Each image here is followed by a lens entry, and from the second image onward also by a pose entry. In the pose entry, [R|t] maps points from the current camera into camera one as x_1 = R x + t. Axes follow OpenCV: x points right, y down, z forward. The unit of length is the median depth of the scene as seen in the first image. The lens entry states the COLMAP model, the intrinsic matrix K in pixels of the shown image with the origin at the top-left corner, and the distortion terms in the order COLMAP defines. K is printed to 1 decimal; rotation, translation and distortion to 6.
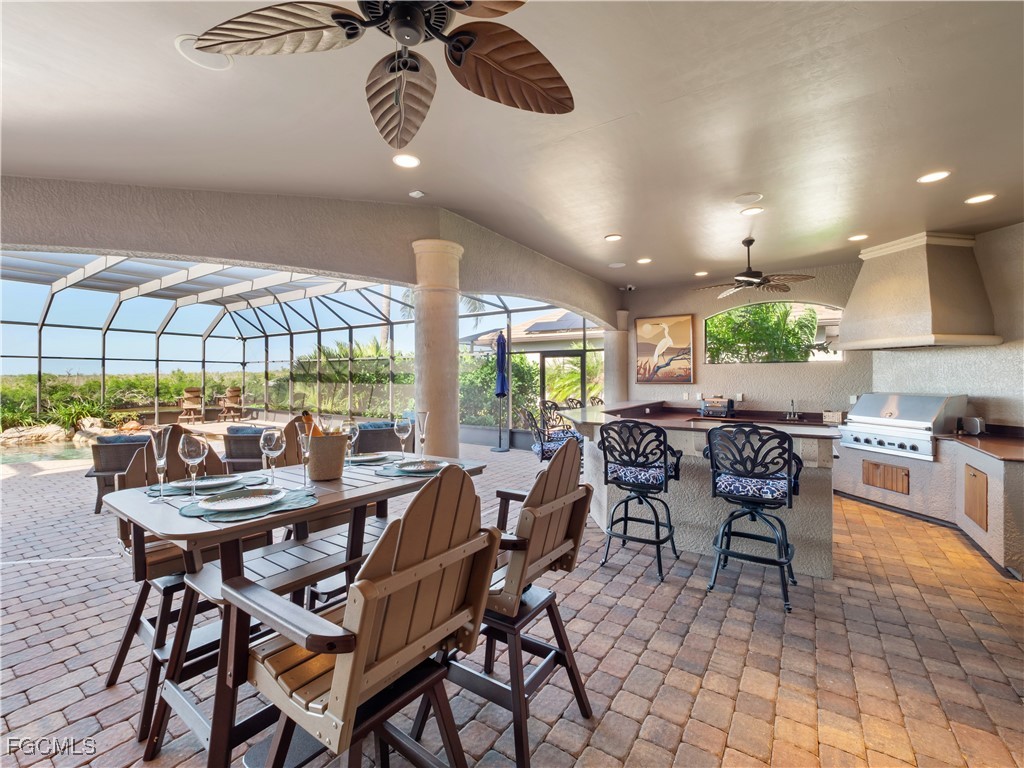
lens RADIAL K [[433.8, 0, 506.2], [0, 433.8, 373.1], [0, 0, 1]] dist [-0.013384, -0.000562]
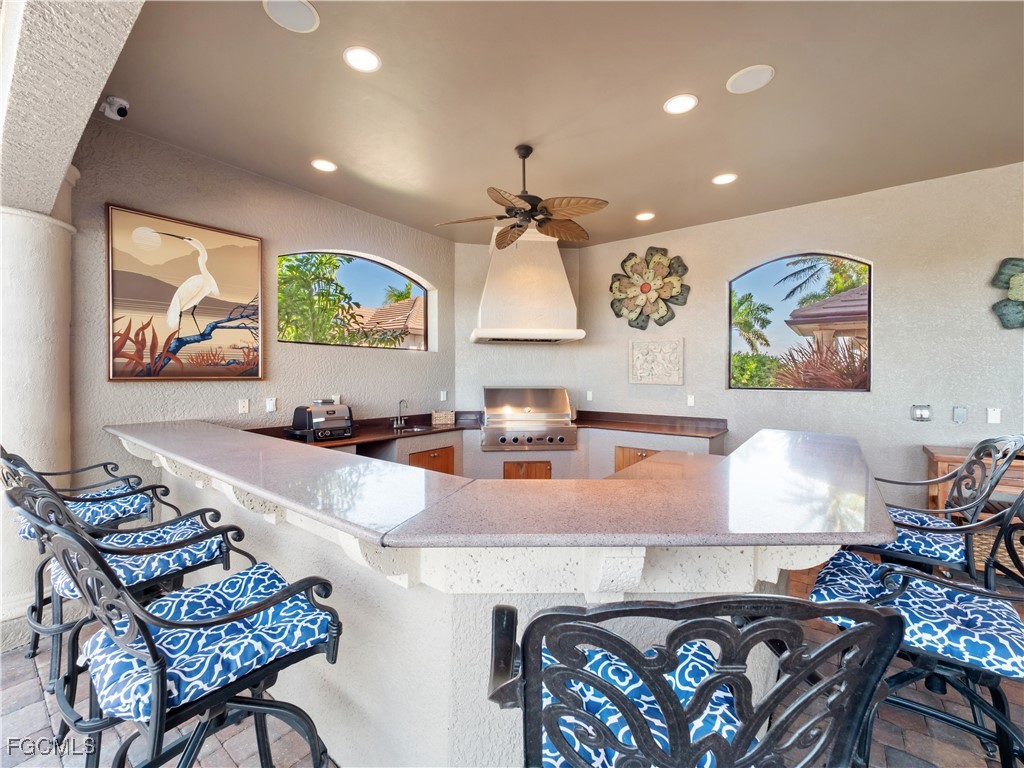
lens RADIAL K [[429.4, 0, 512.0], [0, 429.4, 384.0], [0, 0, 1]] dist [0.000859, -0.000215]
pose [[0.061386, -0.019729, 0.997919, -0.046172], [-0.014831, 0.999676, 0.020676, 0.015483], [-0.998004, -0.016069, 0.061073, 0.686265]]
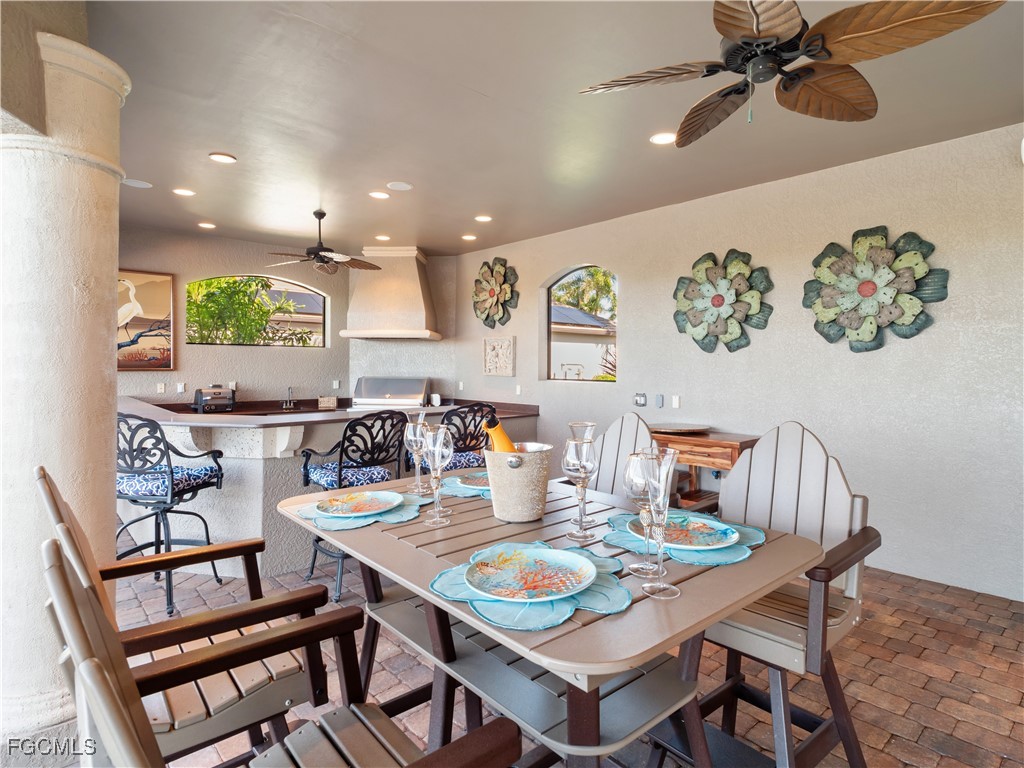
lens RADIAL K [[544.3, 0, 506.8], [0, 544.3, 375.1], [0, 0, 1]] dist [-0.001090, 0.000032]
pose [[0.239246, -0.014190, 0.970855, -0.329156], [-0.017512, 0.999668, 0.018927, 0.005810], [-0.970801, -0.021530, 0.238918, 0.234235]]
